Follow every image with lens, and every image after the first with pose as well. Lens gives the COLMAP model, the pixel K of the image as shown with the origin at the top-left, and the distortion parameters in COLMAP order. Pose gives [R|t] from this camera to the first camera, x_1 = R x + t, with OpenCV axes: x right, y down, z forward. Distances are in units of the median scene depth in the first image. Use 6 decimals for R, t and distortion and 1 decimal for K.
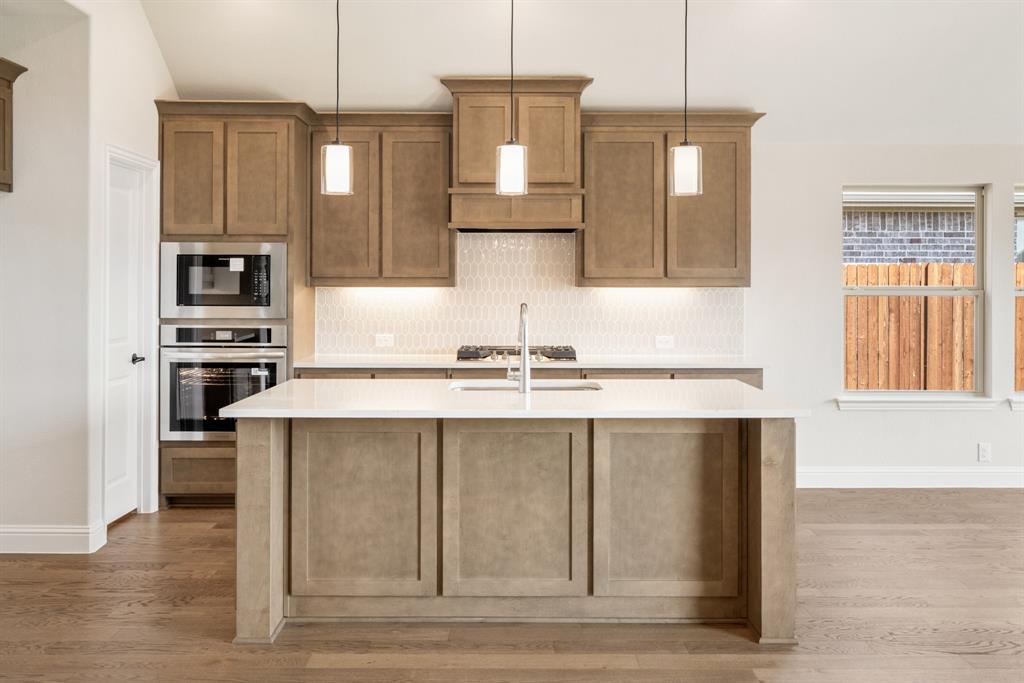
lens RADIAL K [[935.2, 0, 507.1], [0, 935.2, 286.0], [0, 0, 1]] dist [-0.001371, -0.005664]
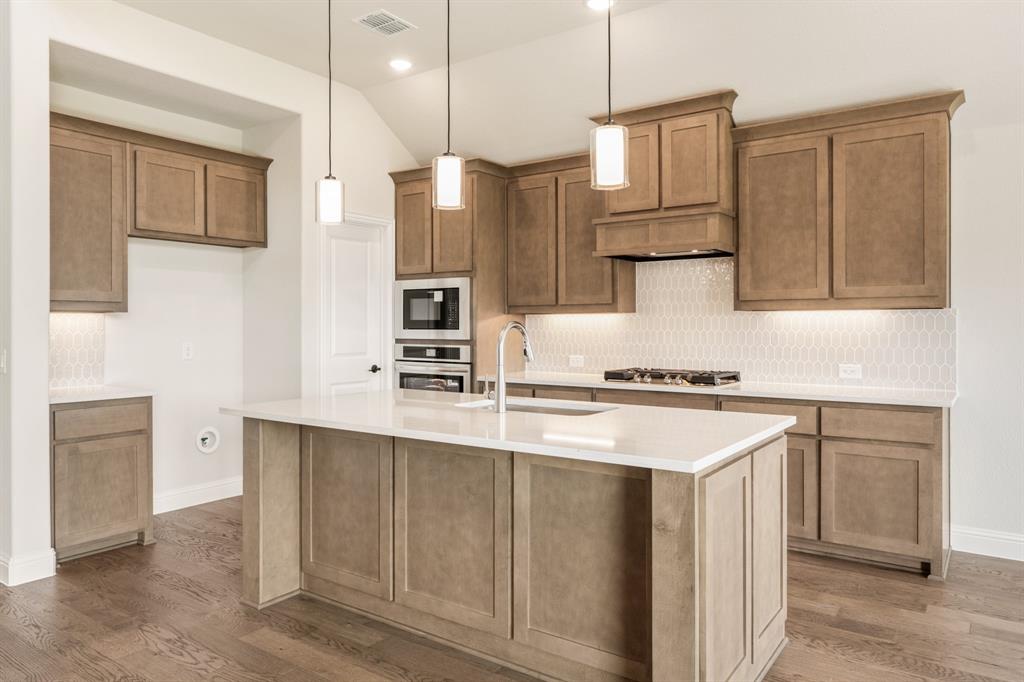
lens RADIAL K [[686.6, 0, 506.5], [0, 686.6, 332.2], [0, 0, 1]] dist [-0.003921, -0.001080]
pose [[0.812022, 0.001889, -0.583623, 0.318927], [0.003329, 0.999964, 0.007869, 0.018120], [0.583617, -0.008332, 0.811986, 0.307609]]
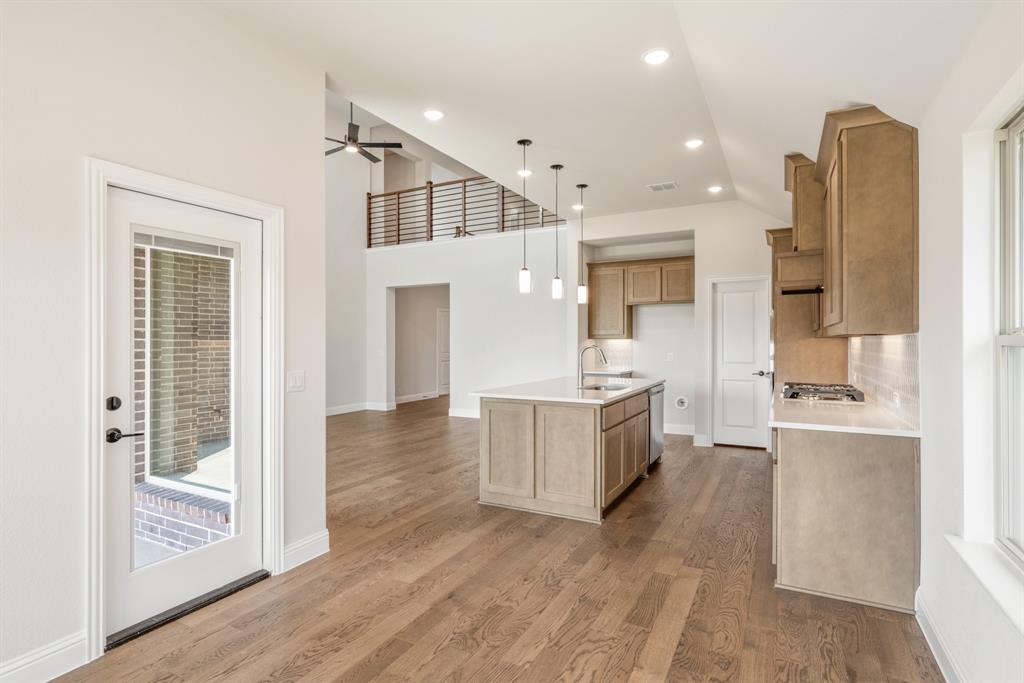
lens RADIAL K [[506.1, 0, 512.0], [0, 506.1, 341.5], [0, 0, 1]] dist [-0.000895, -0.000039]
pose [[-0.468367, -0.003916, -0.883525, 0.823405], [-0.001896, 0.999992, -0.003427, 0.012607], [0.883532, 0.000070, -0.468371, 1.024396]]
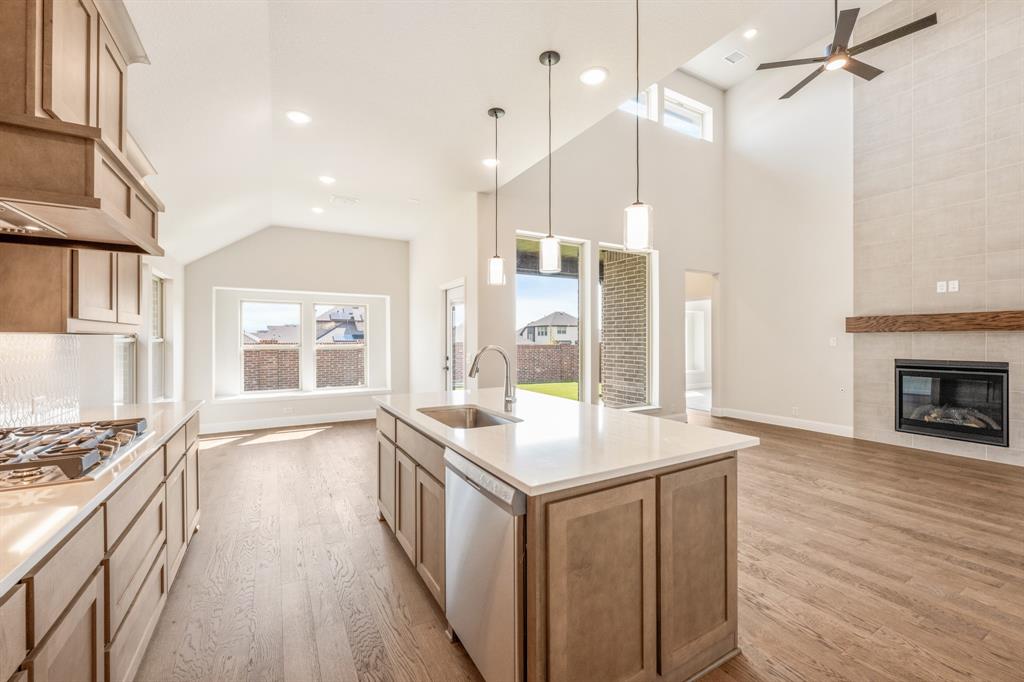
lens RADIAL K [[415.8, 0, 506.1], [0, 415.8, 336.8], [0, 0, 1]] dist [-0.001082, -0.000149]
pose [[-0.493853, -0.001670, 0.869544, -0.366710], [0.002413, 0.999992, 0.003292, 0.004446], [-0.869542, 0.003724, -0.493845, 0.942349]]
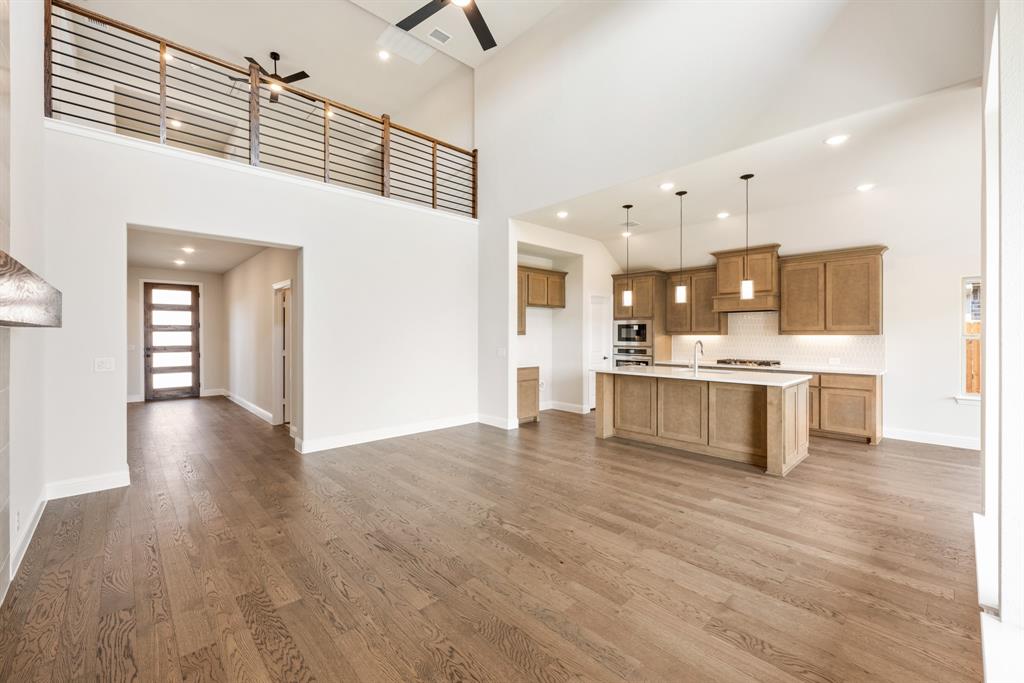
lens RADIAL K [[415.8, 0, 506.1], [0, 415.8, 337.3], [0, 0, 1]] dist [-0.001082, -0.000149]
pose [[0.676267, 0.002035, -0.736654, 0.399371], [0.000407, 0.999995, 0.003136, 0.003655], [0.736656, -0.002421, 0.676263, -0.187516]]
